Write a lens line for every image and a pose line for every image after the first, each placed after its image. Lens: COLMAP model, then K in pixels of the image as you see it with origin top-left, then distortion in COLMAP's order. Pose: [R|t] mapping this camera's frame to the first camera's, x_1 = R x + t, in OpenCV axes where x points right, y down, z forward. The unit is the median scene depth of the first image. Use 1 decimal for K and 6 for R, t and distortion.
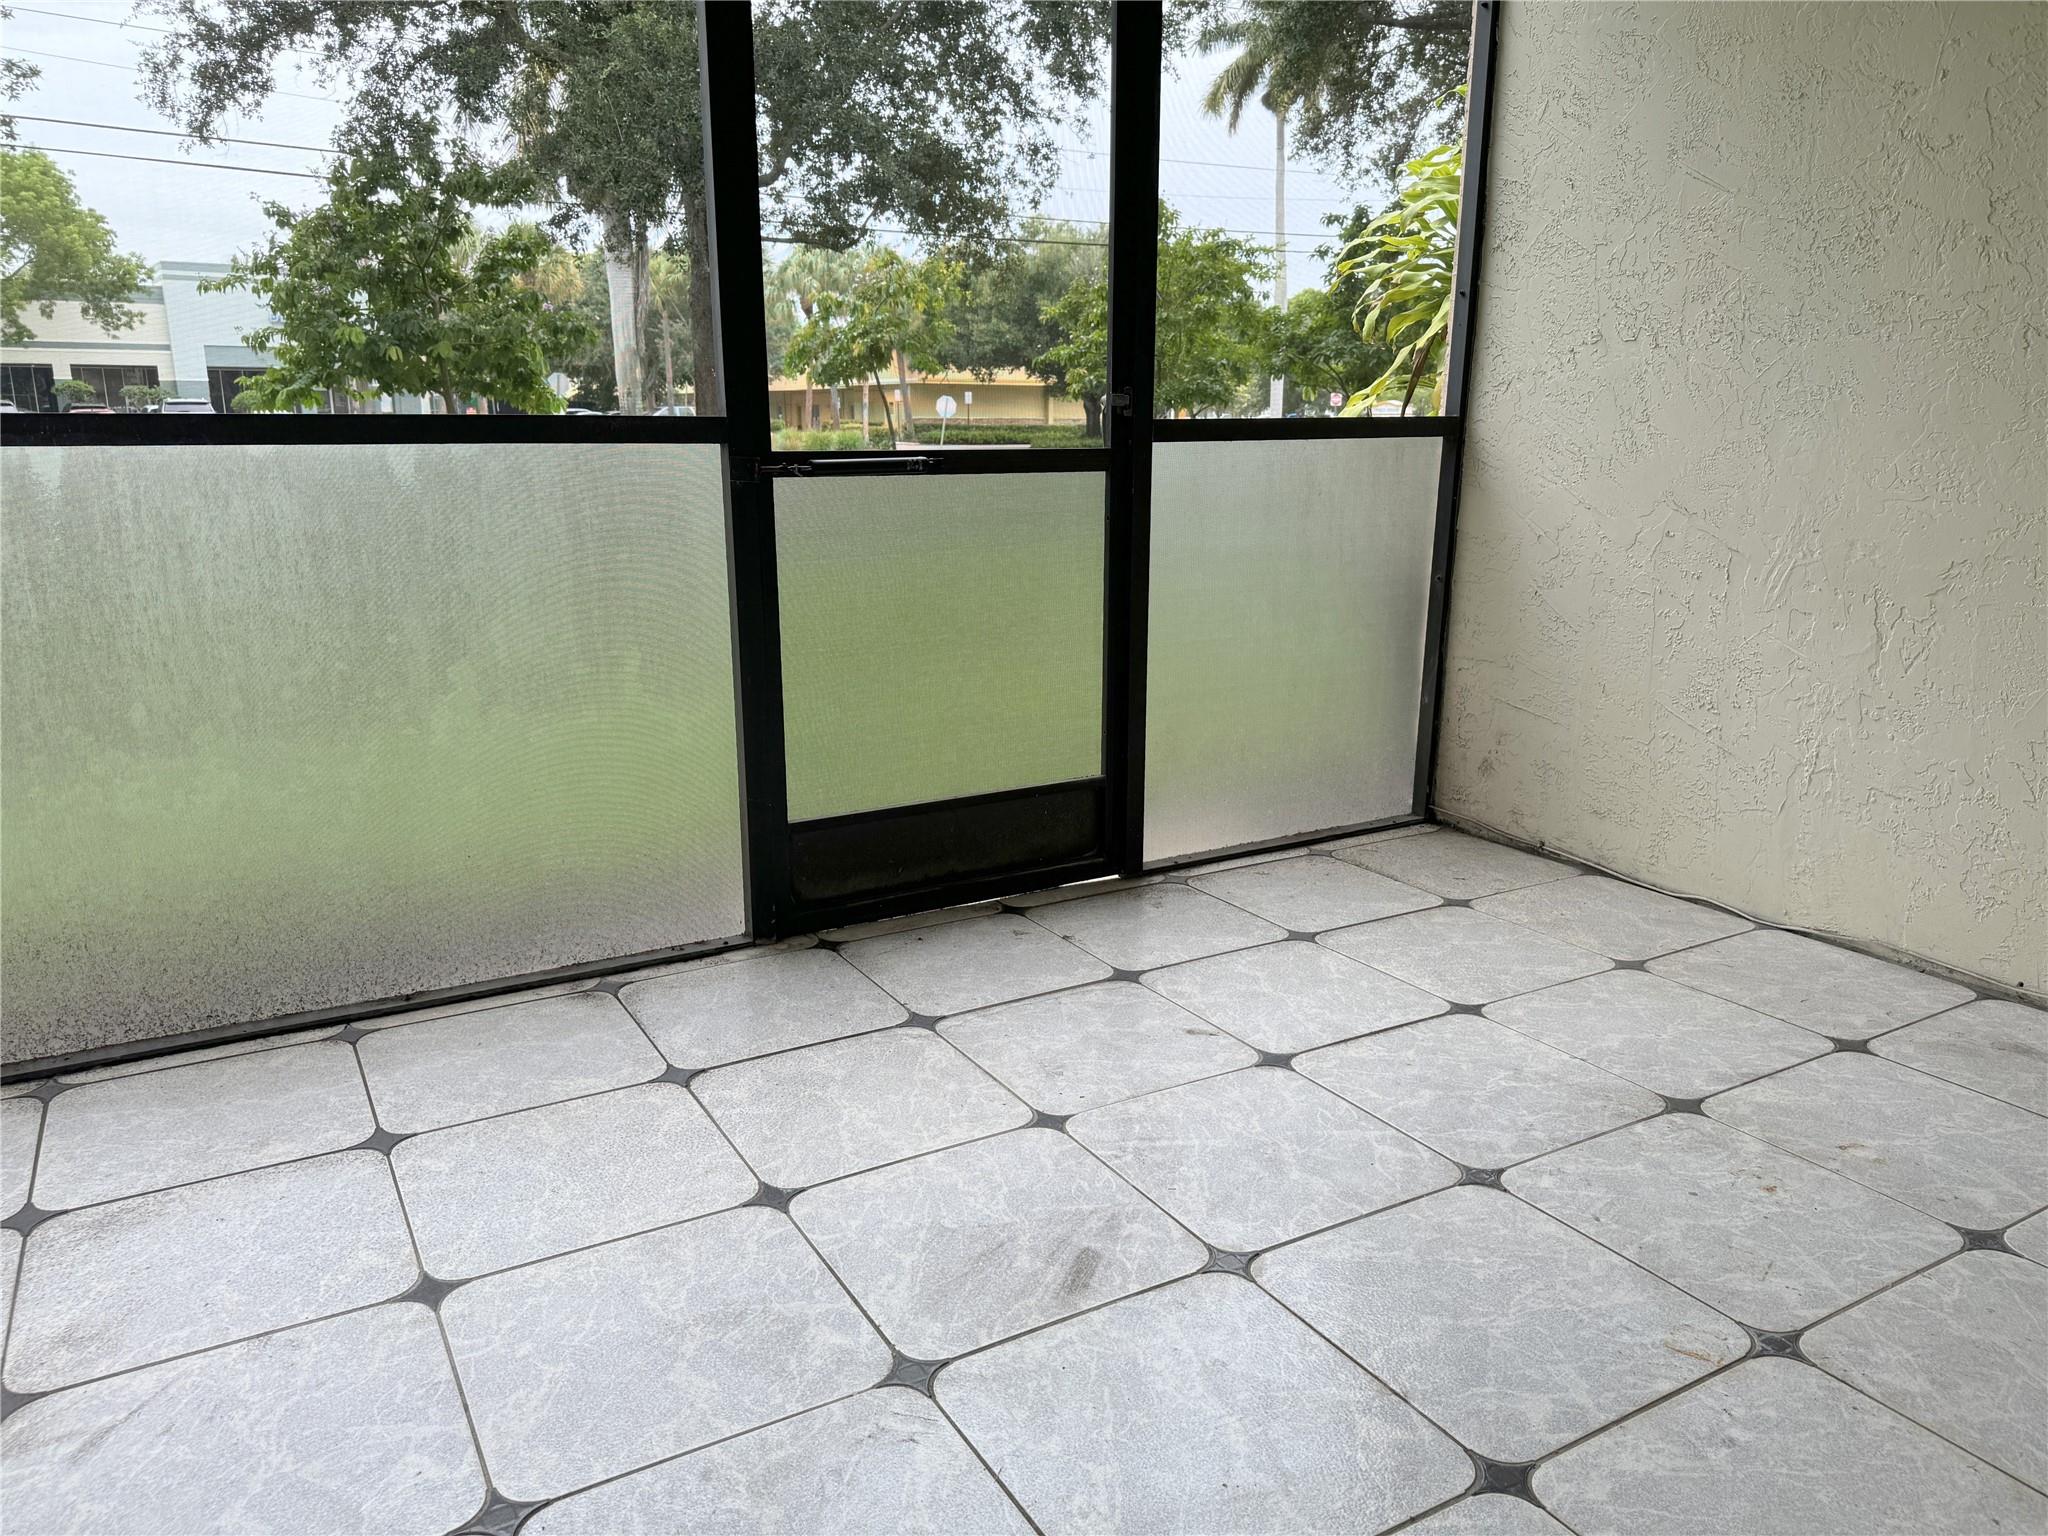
lens RADIAL K [[1453.0, 0, 1022.2], [0, 1453.0, 758.8], [0, 0, 1]] dist [0.053271, -0.059822]
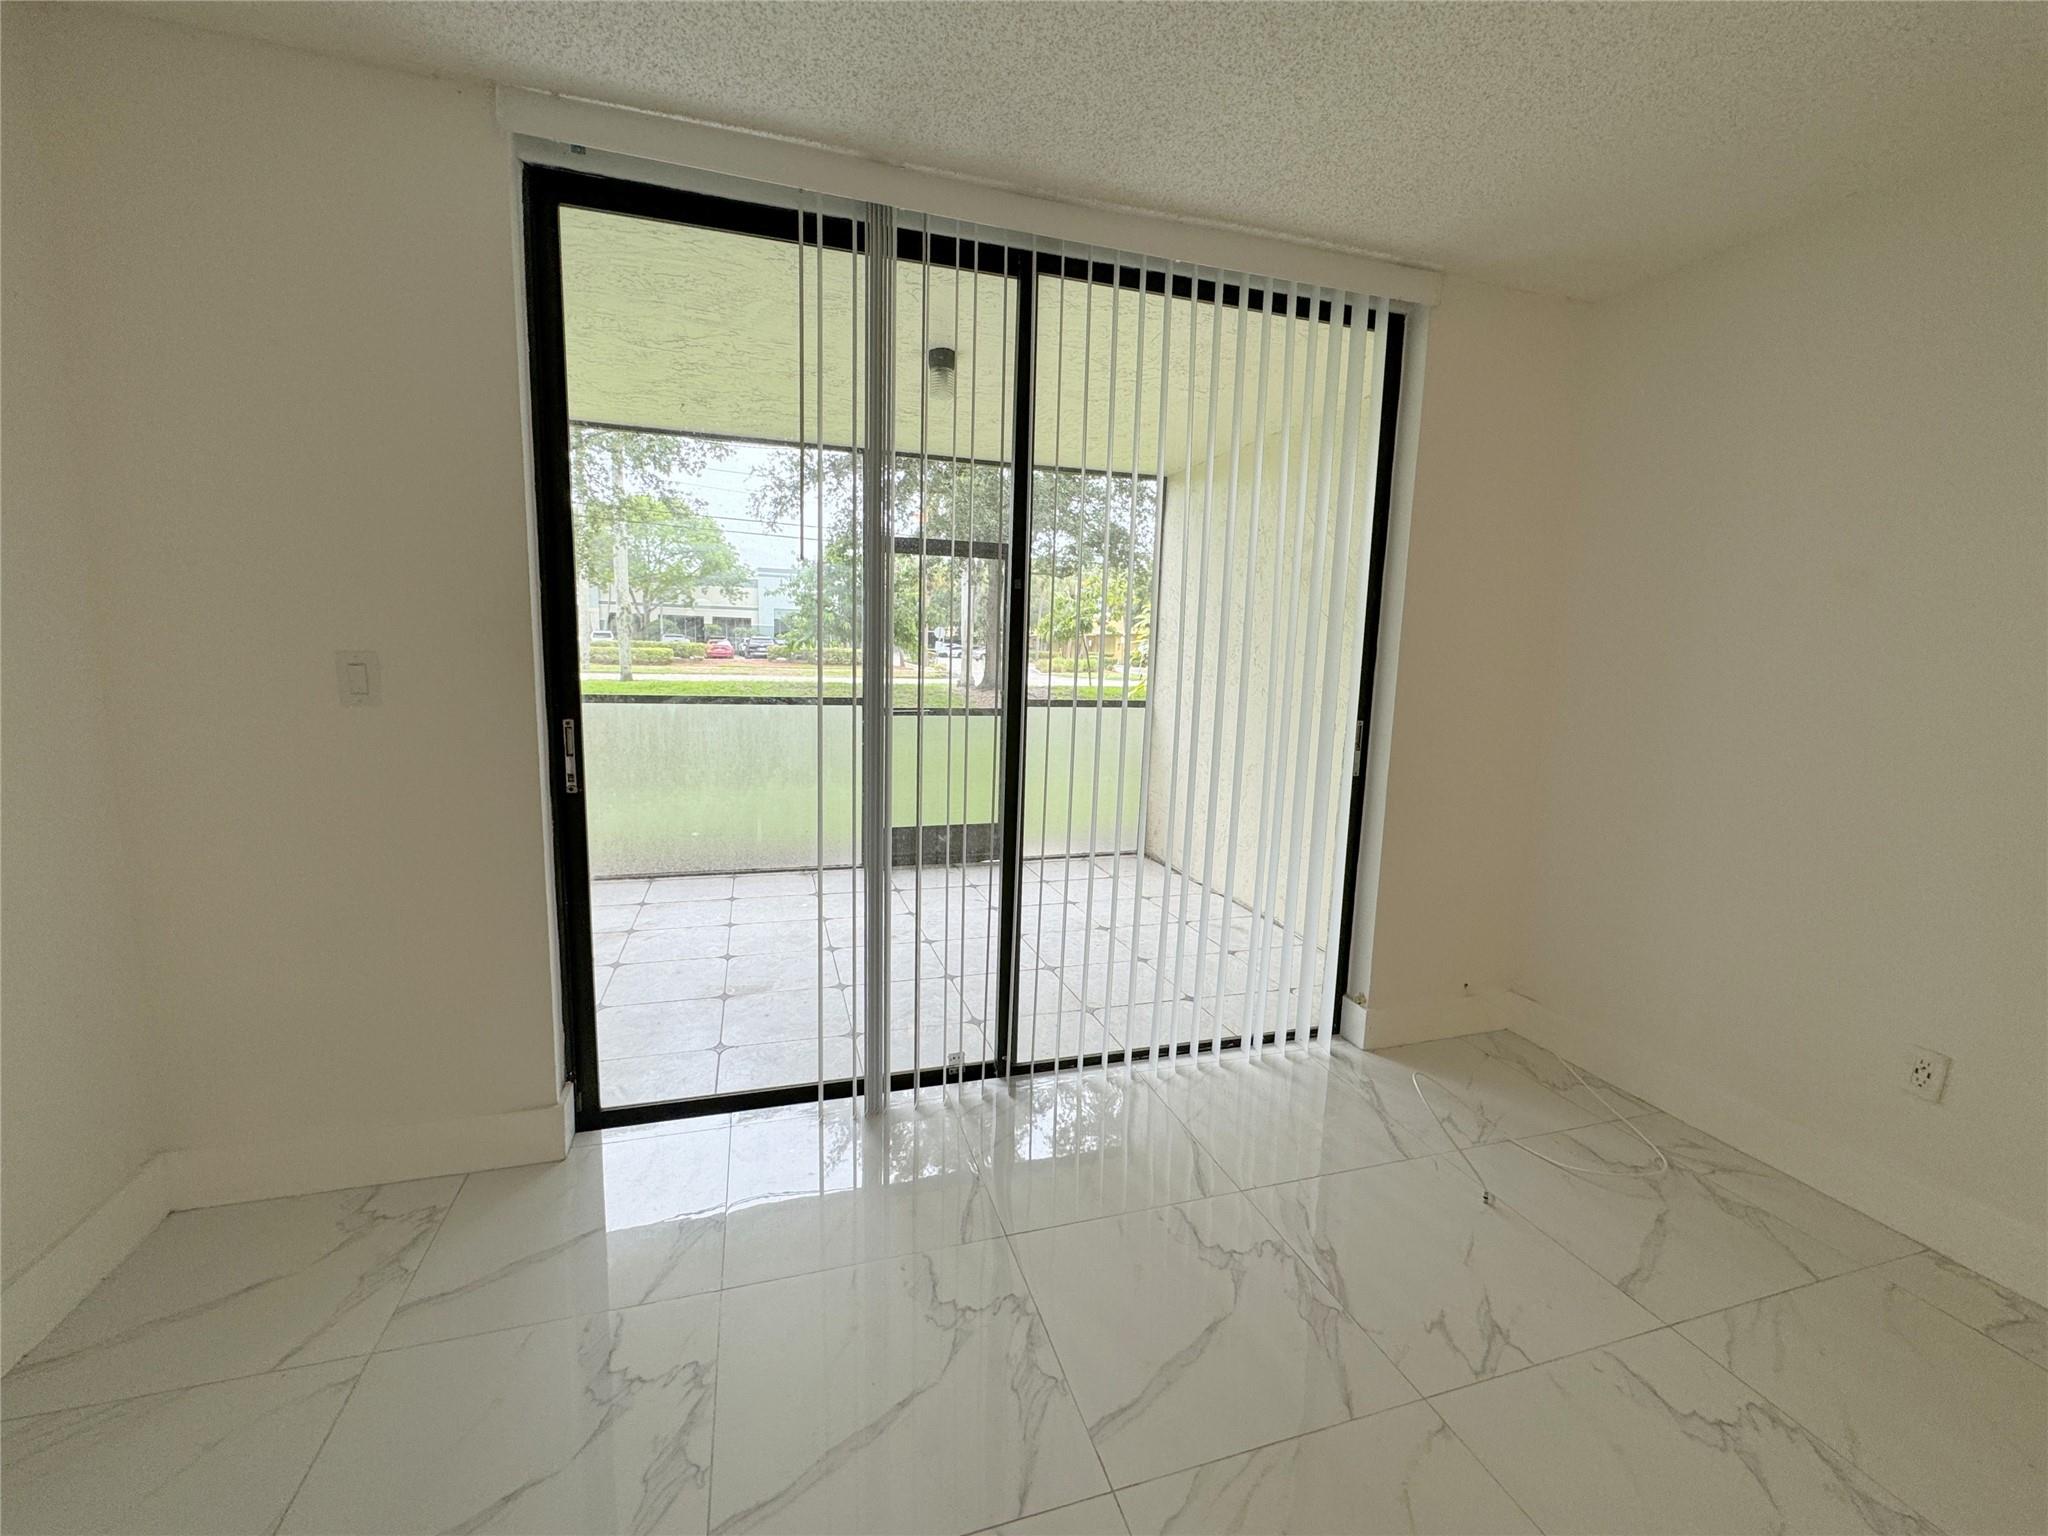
lens RADIAL K [[822.6, 0, 1031.2], [0, 822.6, 756.7], [0, 0, 1]] dist [0.000197, -0.000478]
pose [[0.980756, 0.054736, -0.187409, 0.385394], [-0.073631, 0.992713, -0.095391, 0.031204], [0.180822, 0.107354, 0.977639, -0.527228]]
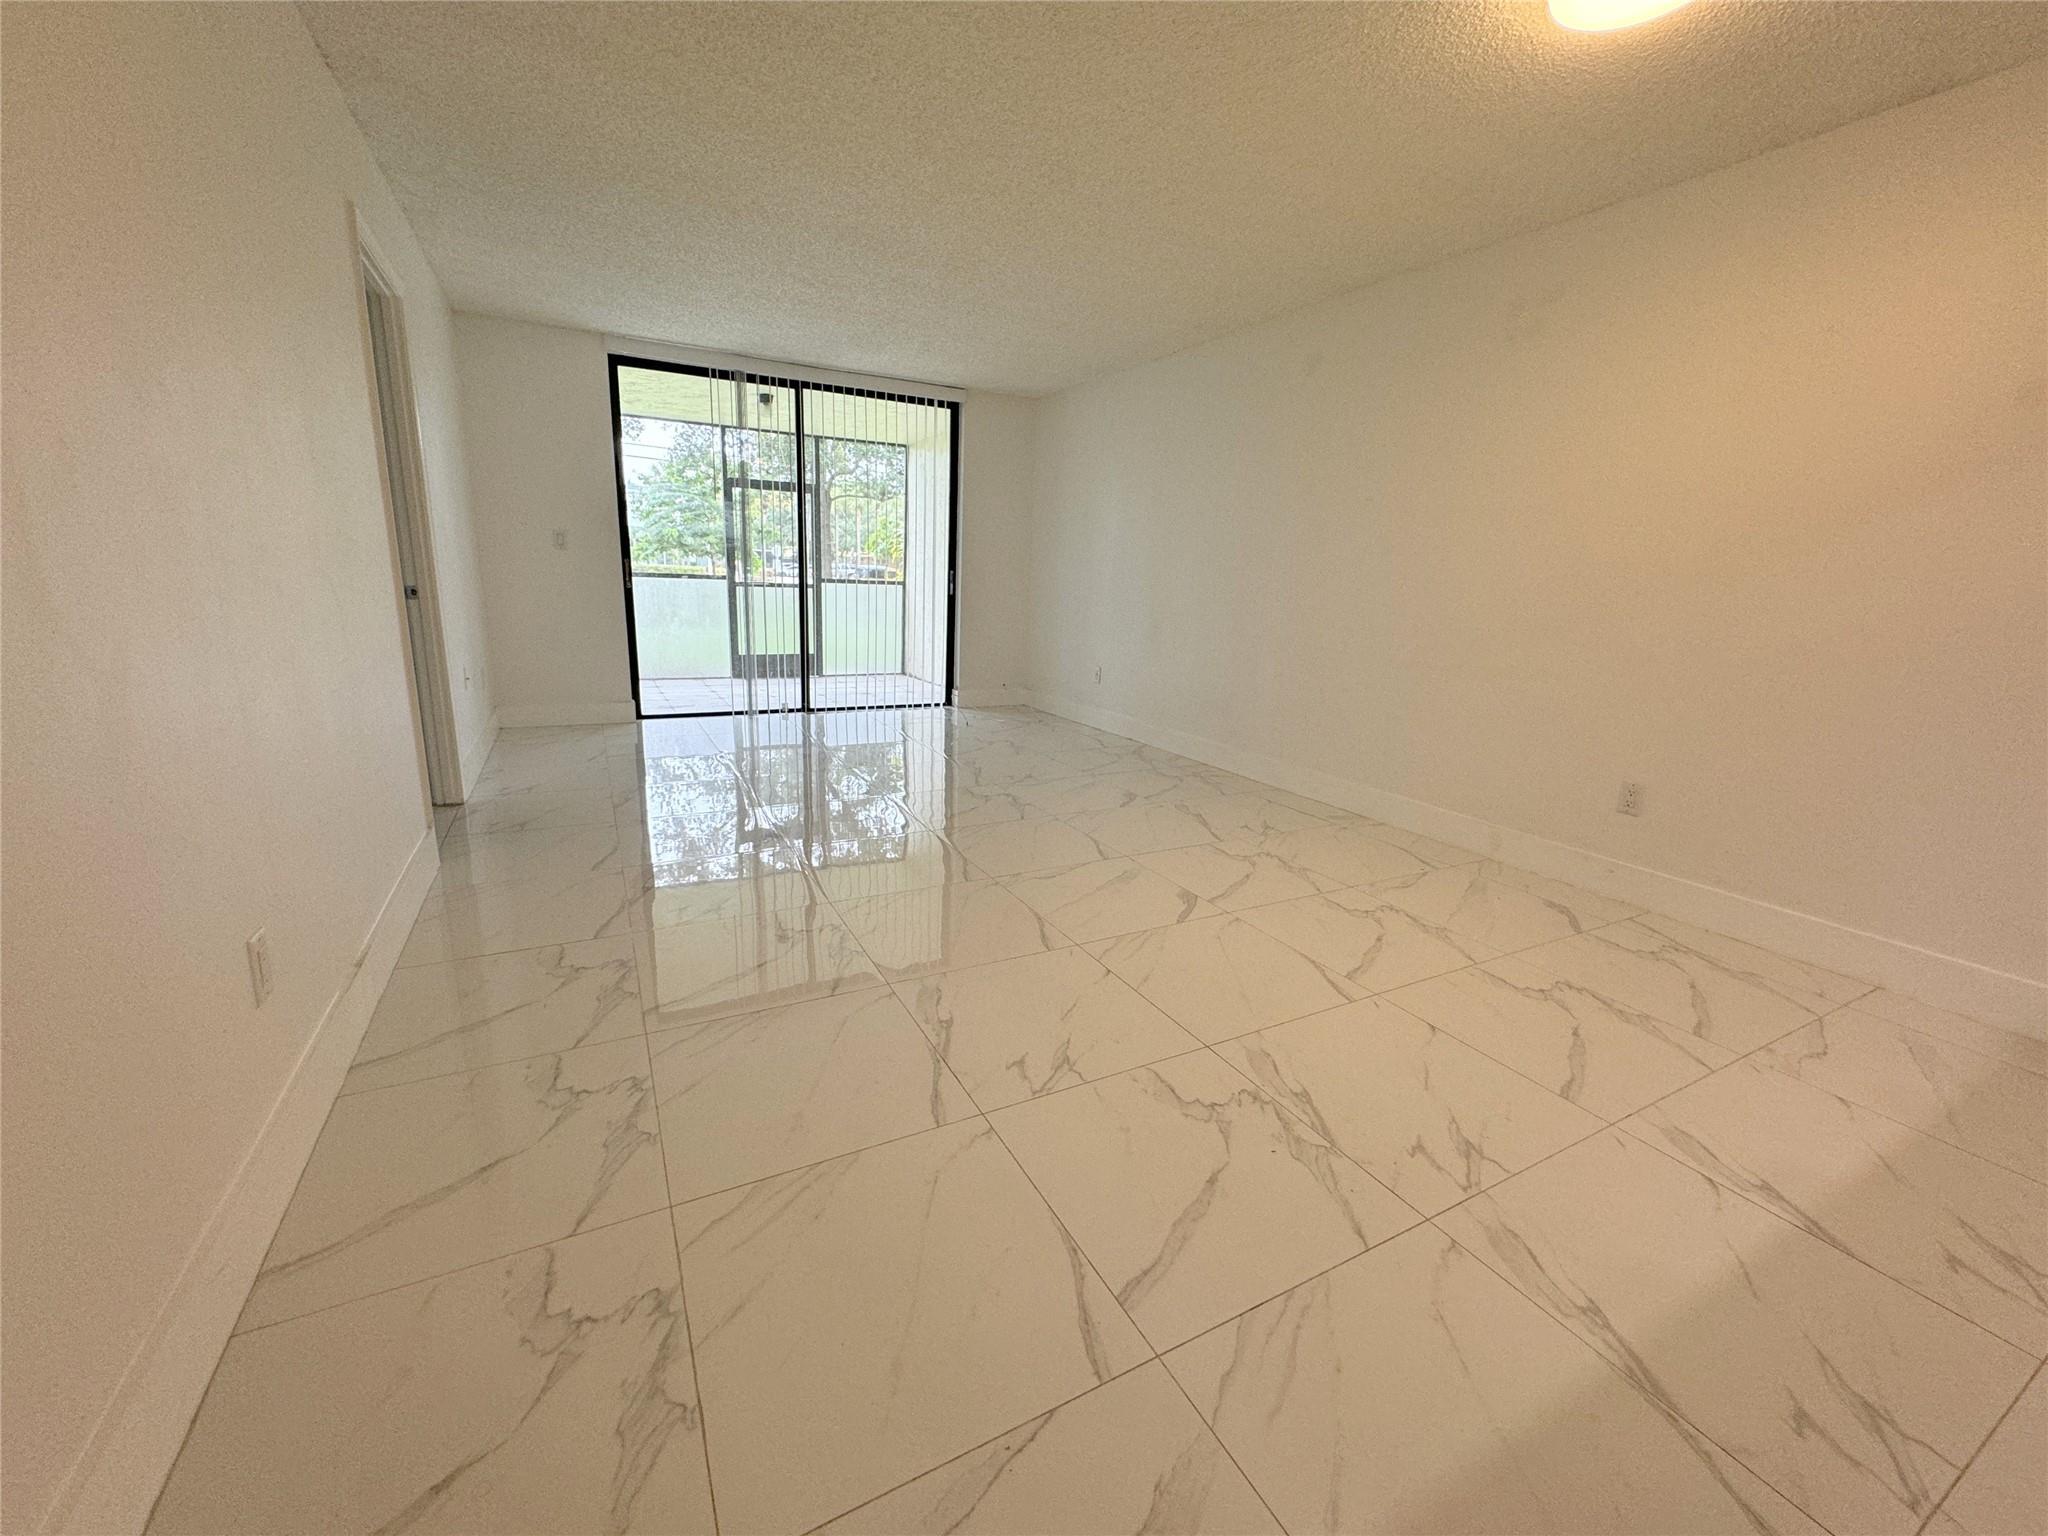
lens RADIAL K [[822.6, 0, 1022.6], [0, 822.6, 763.1], [0, 0, 1]] dist [0.000197, -0.000478]
pose [[0.998828, 0.043836, -0.020512, 0.735021], [-0.043968, 0.999014, -0.006070, 0.322759], [0.020225, 0.006964, 0.999771, -1.512459]]
